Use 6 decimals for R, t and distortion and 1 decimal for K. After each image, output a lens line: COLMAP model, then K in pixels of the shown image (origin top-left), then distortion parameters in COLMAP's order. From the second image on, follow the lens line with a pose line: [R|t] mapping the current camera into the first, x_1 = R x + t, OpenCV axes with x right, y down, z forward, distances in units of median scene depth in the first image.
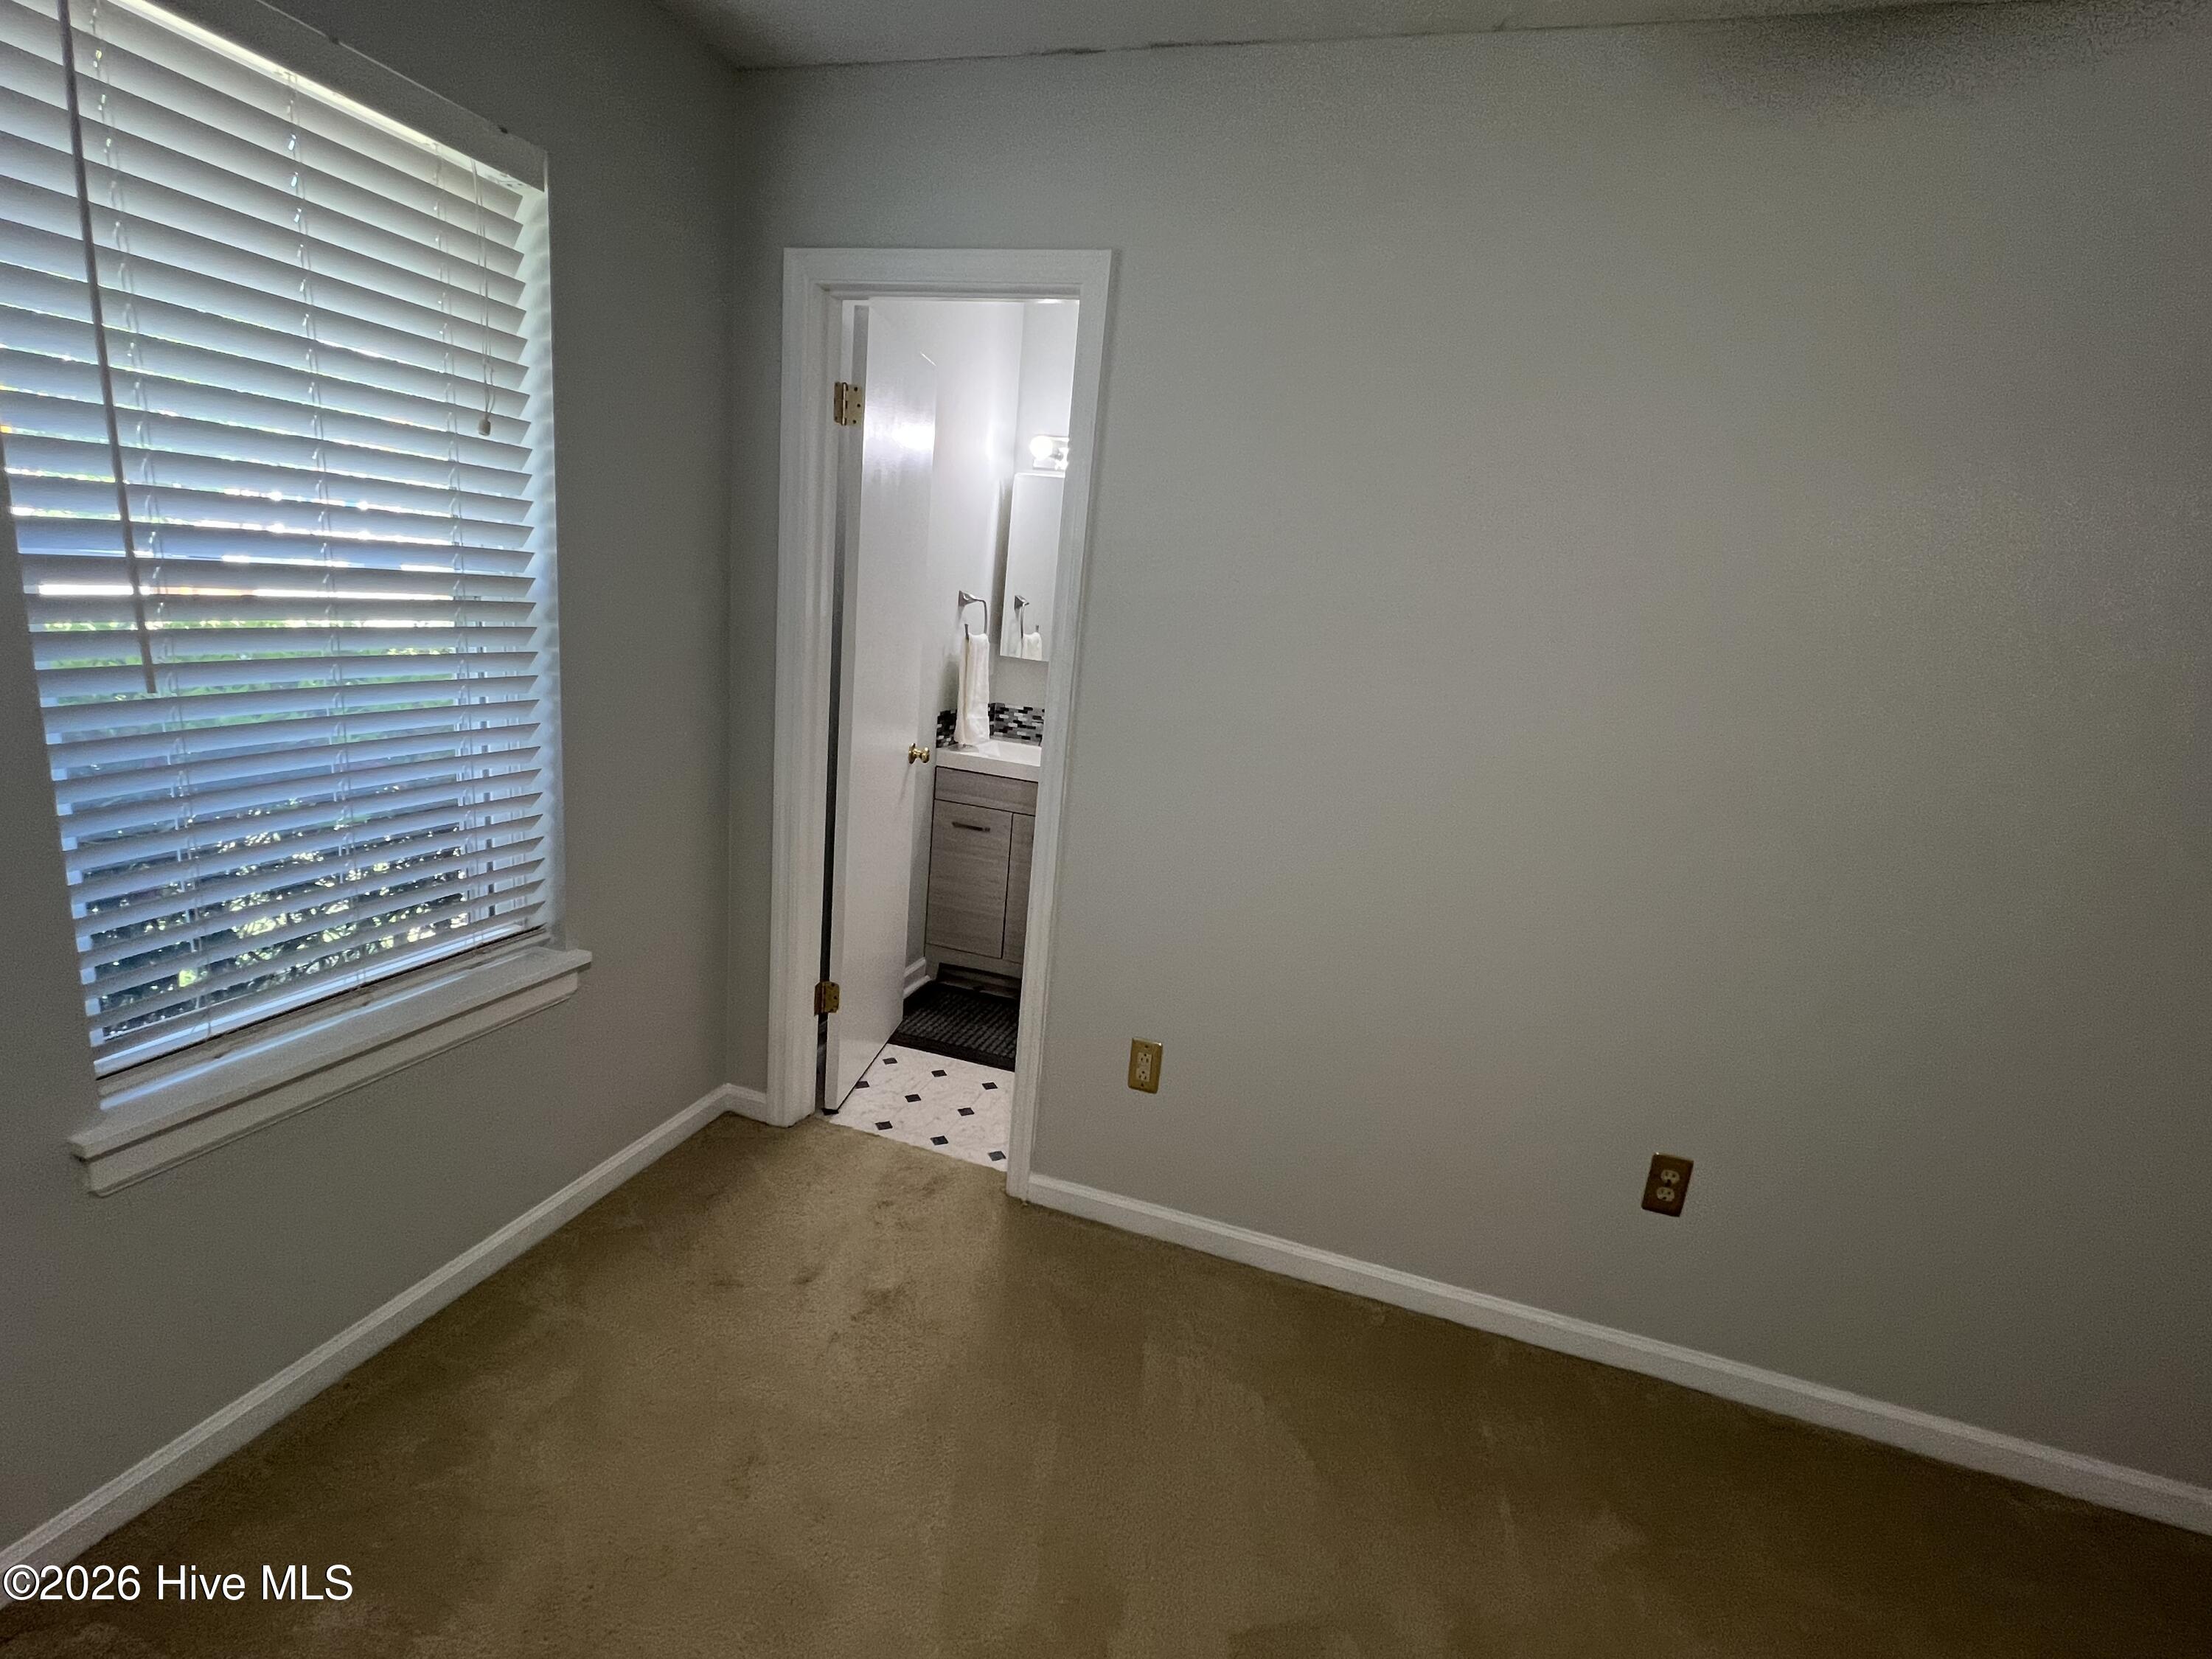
lens RADIAL K [[999.2, 0, 1106.0], [0, 999.2, 829.5], [0, 0, 1]] dist [-0.001226, 0.000453]
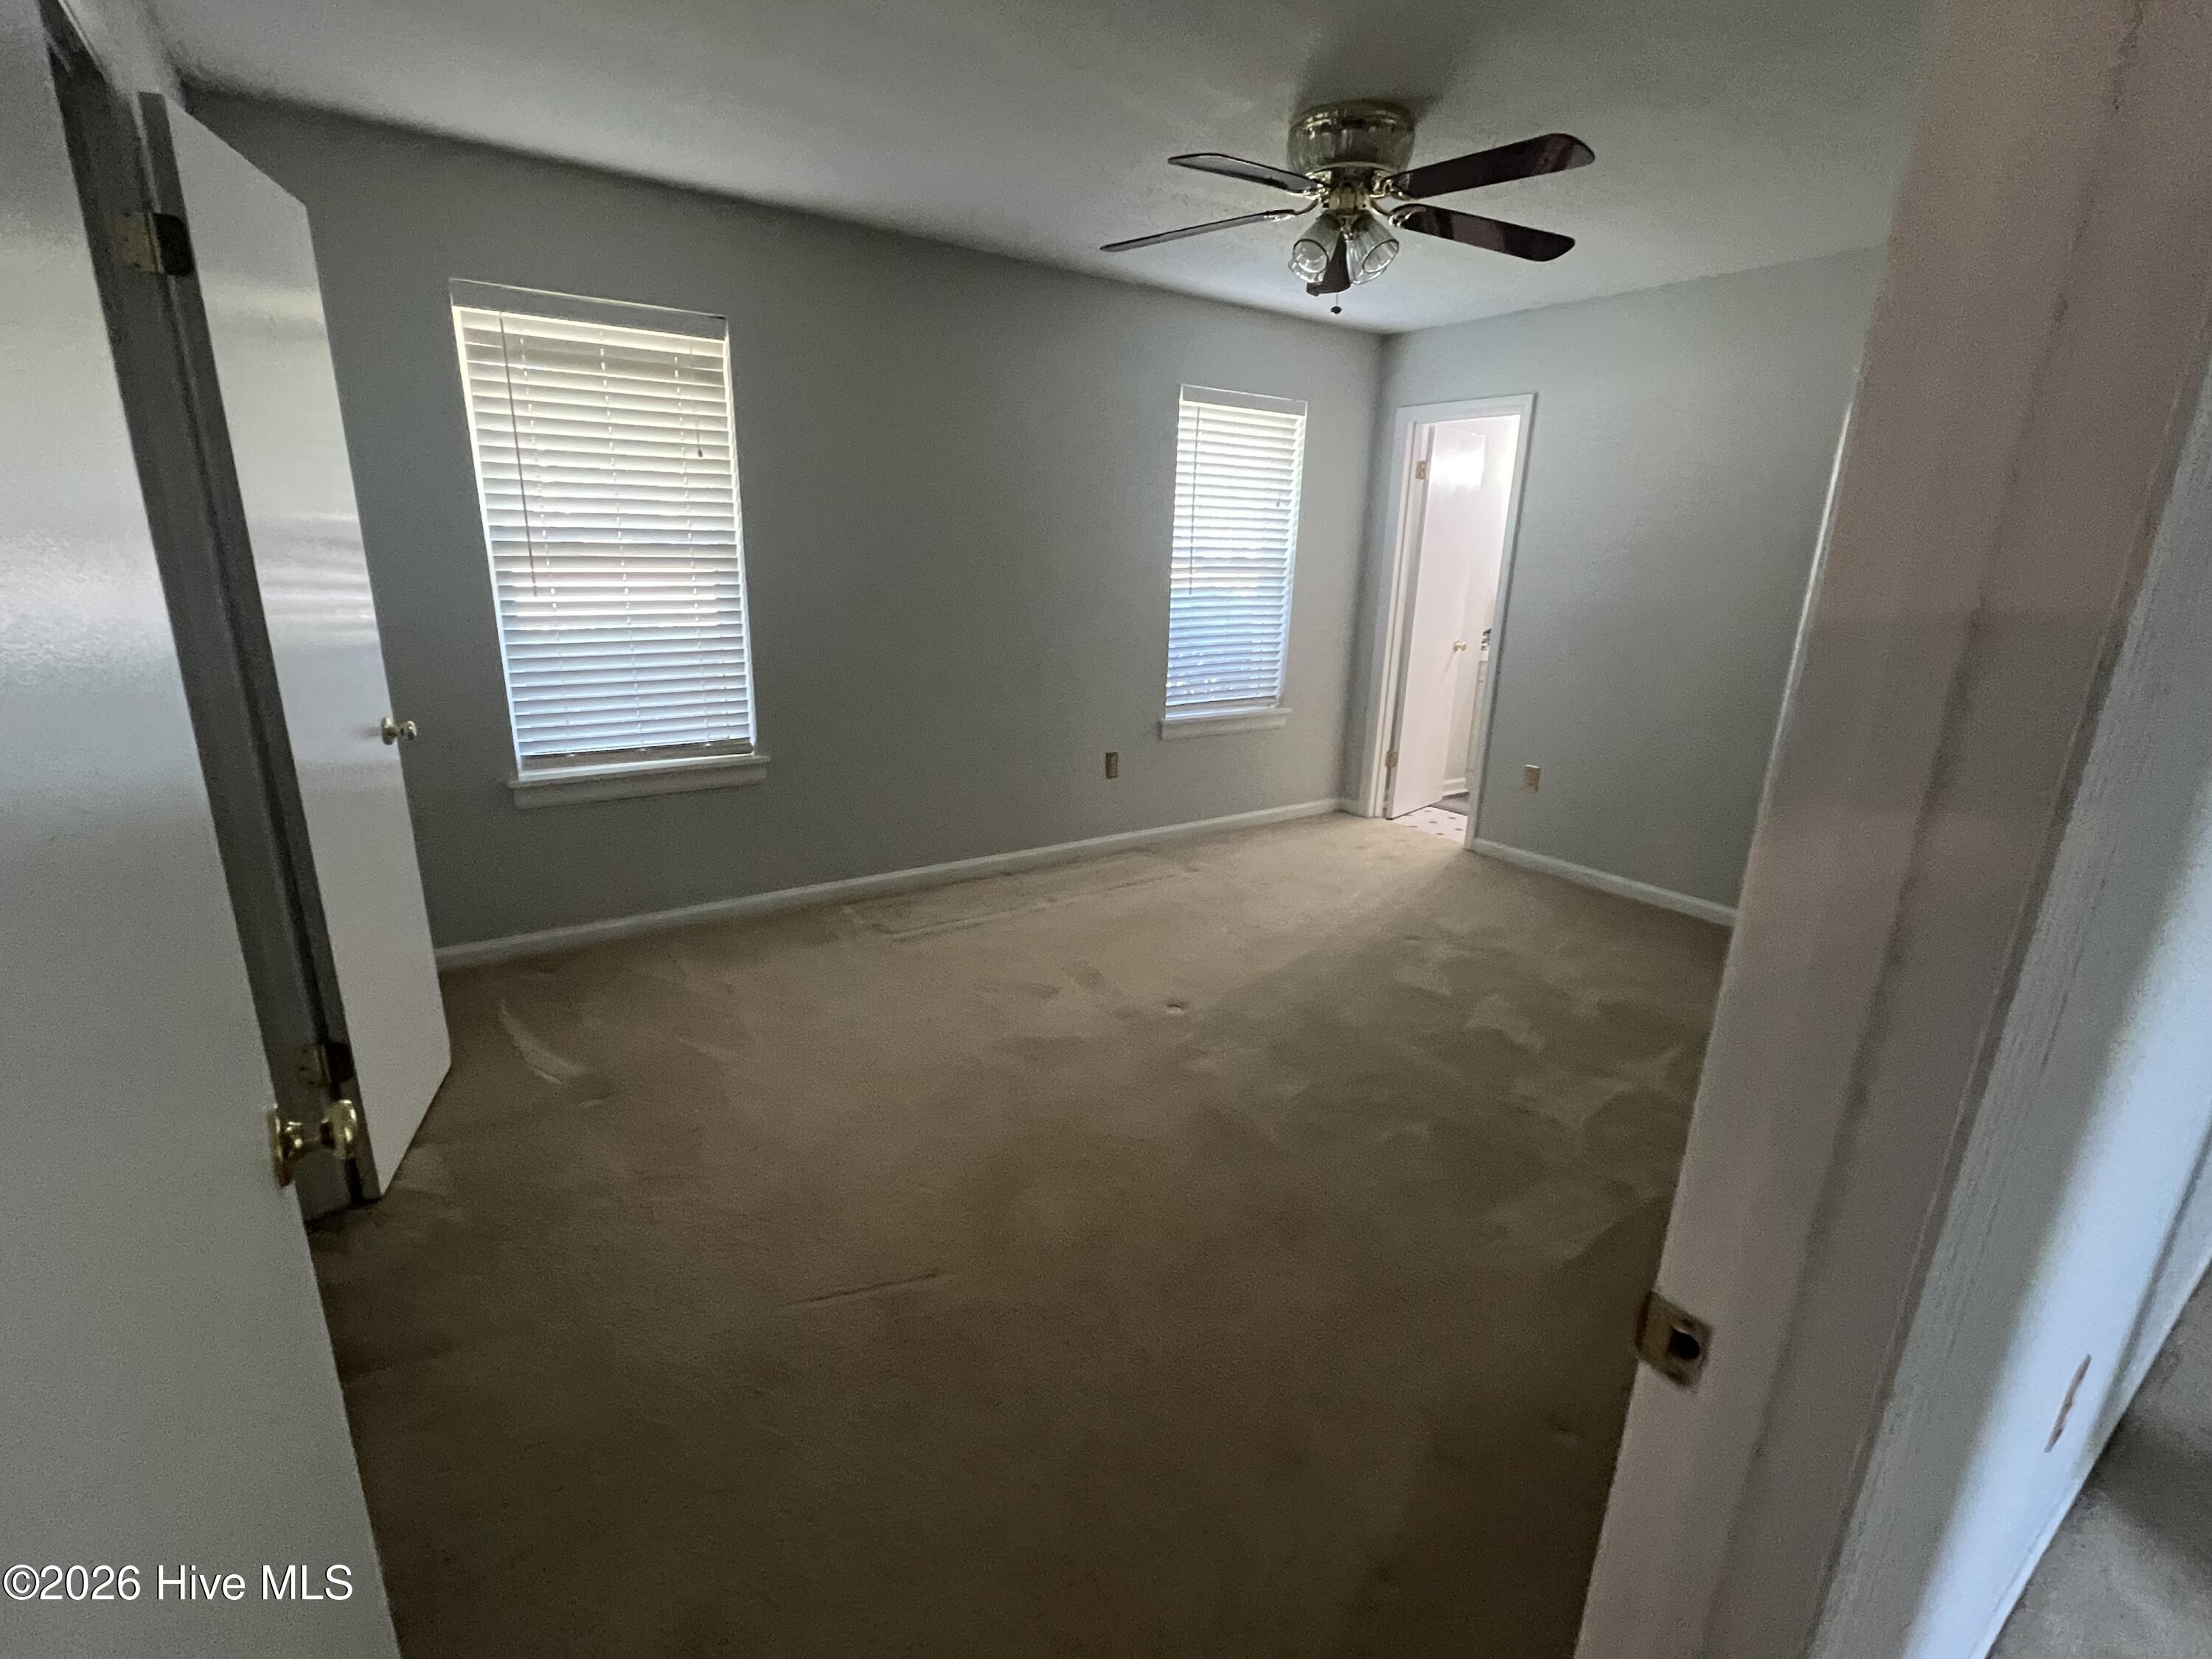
lens RADIAL K [[999.2, 0, 1106.0], [0, 999.2, 829.5], [0, 0, 1]] dist [-0.001226, 0.000453]
pose [[0.793153, 0.093528, -0.601798, 0.382767], [-0.090960, 0.995247, 0.034793, 0.224859], [0.602192, 0.027143, 0.797890, -0.748604]]
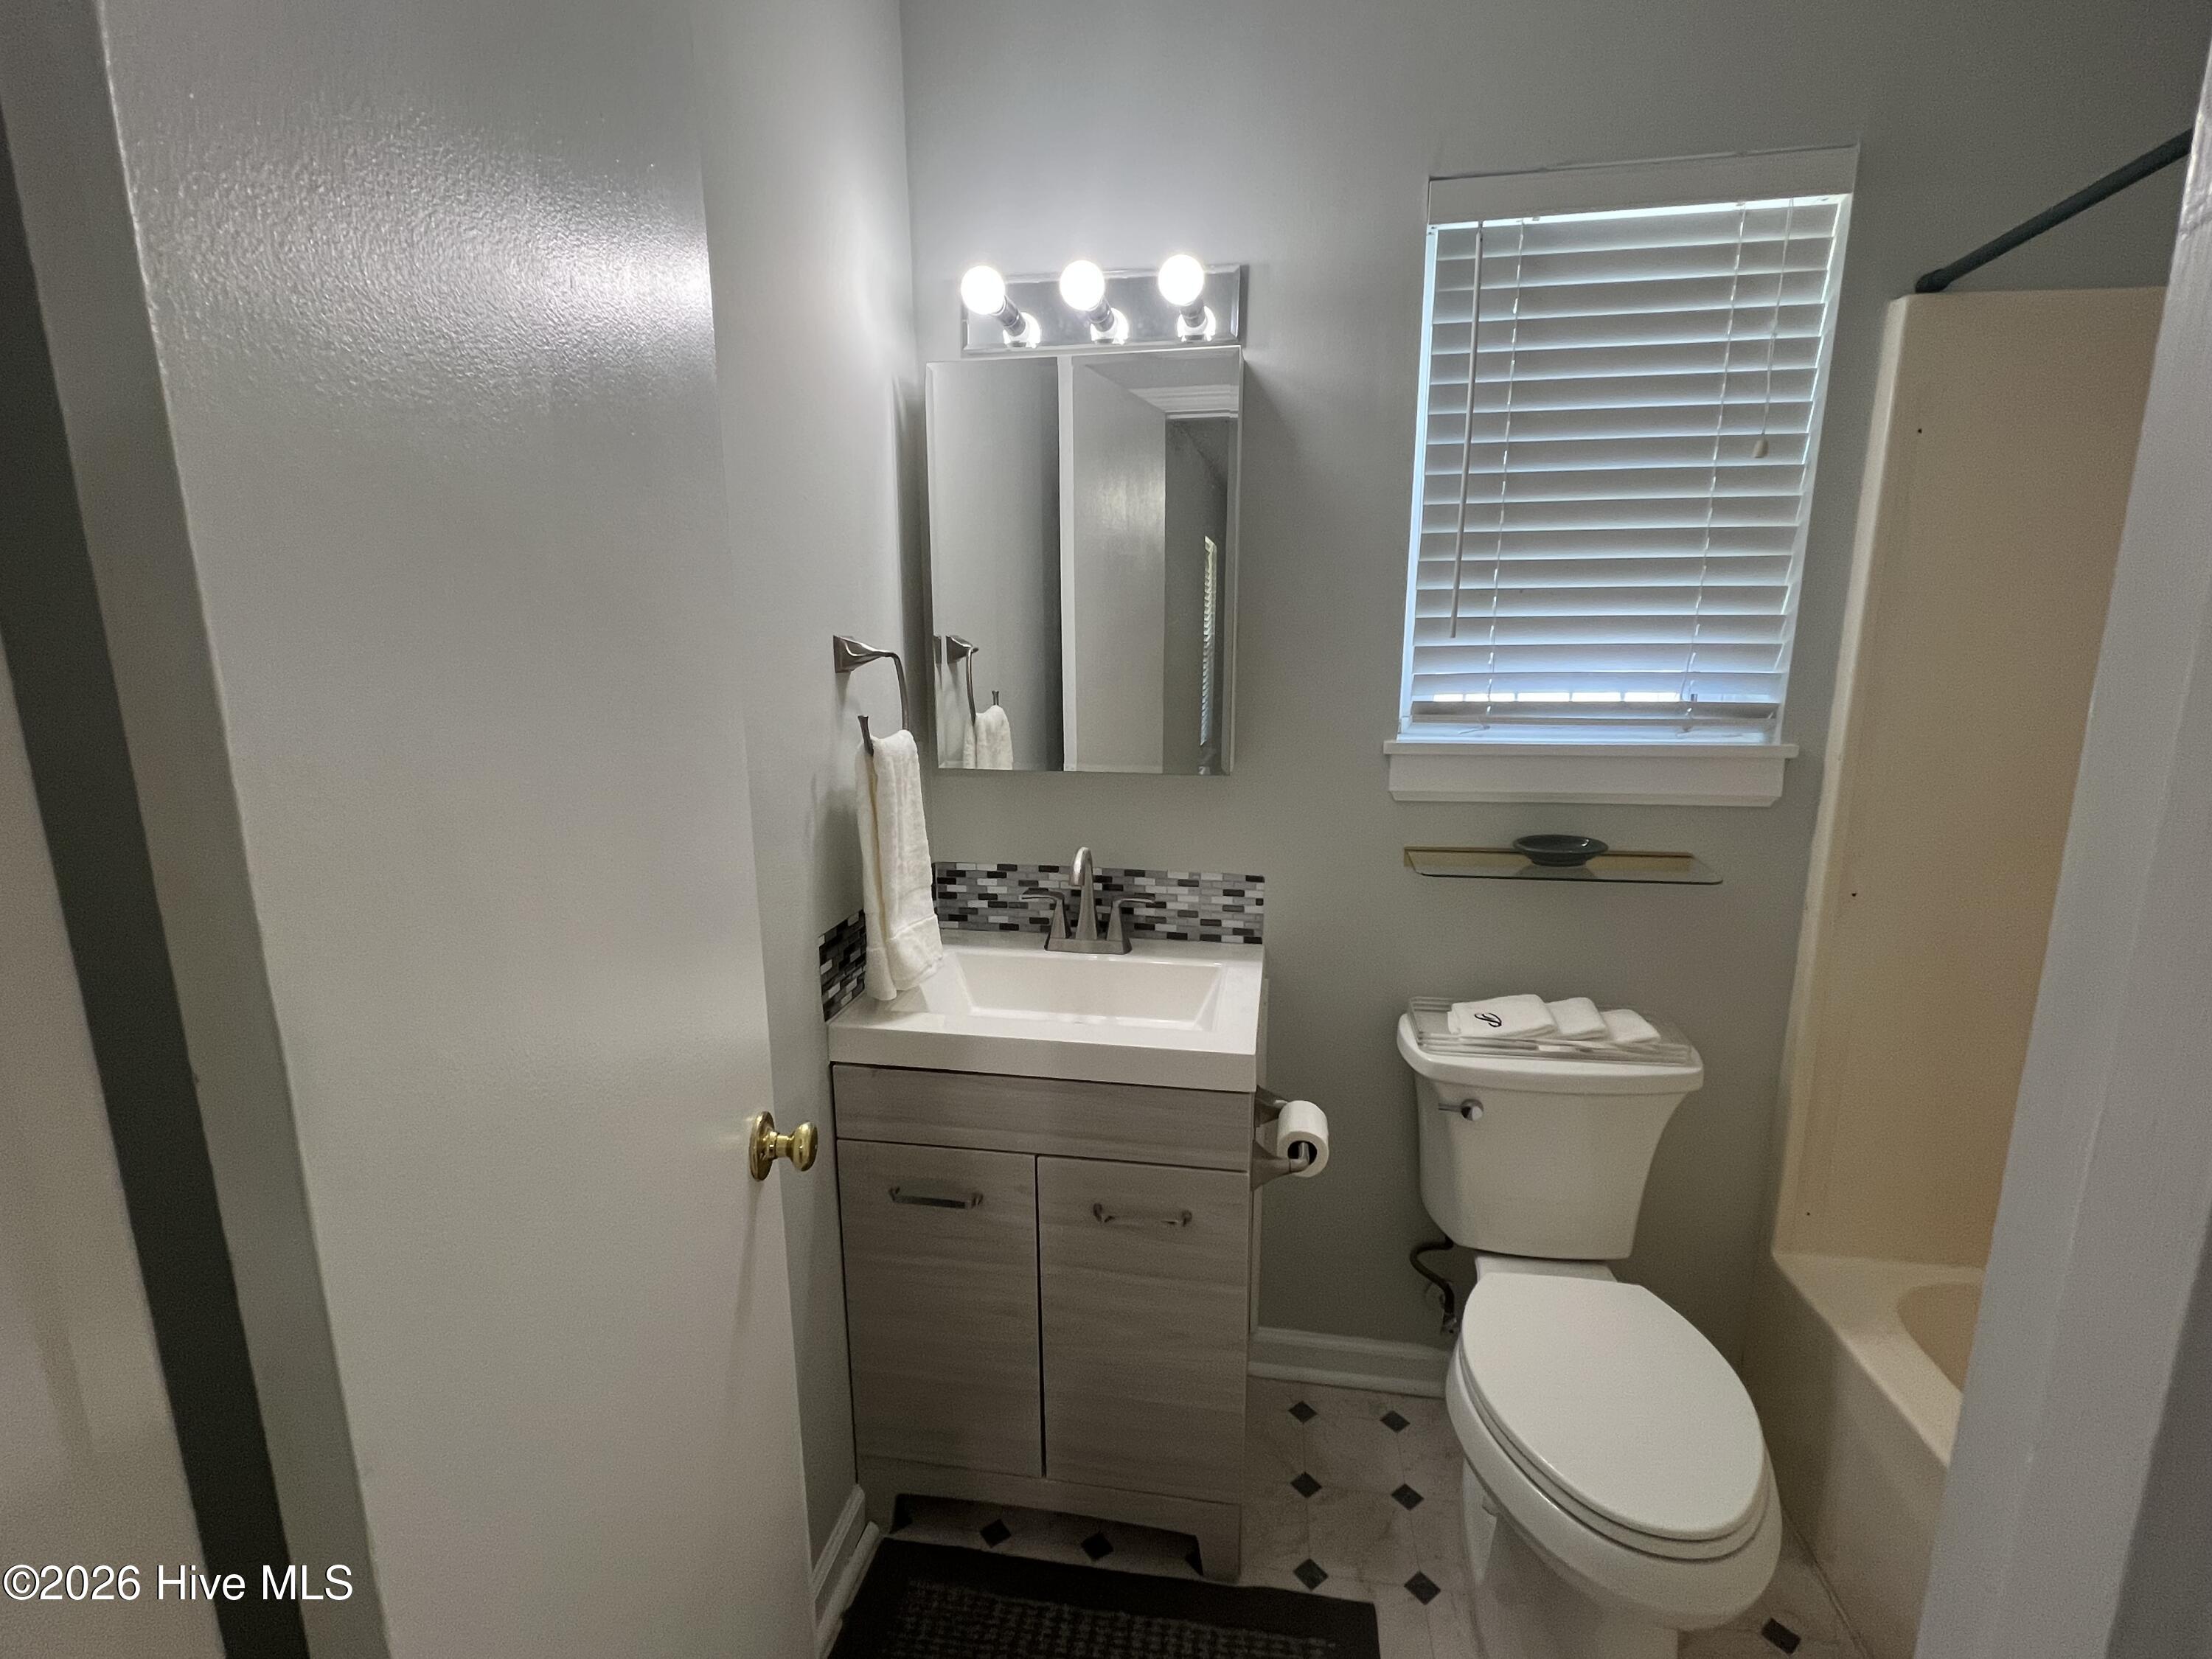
lens RADIAL K [[999.2, 0, 1106.0], [0, 999.2, 829.5], [0, 0, 1]] dist [-0.001226, 0.000453]
pose [[0.983902, -0.133209, 0.119132, -0.095950], [0.136899, 0.990311, -0.023305, -0.135589], [-0.114874, 0.039239, 0.992605, 0.582985]]
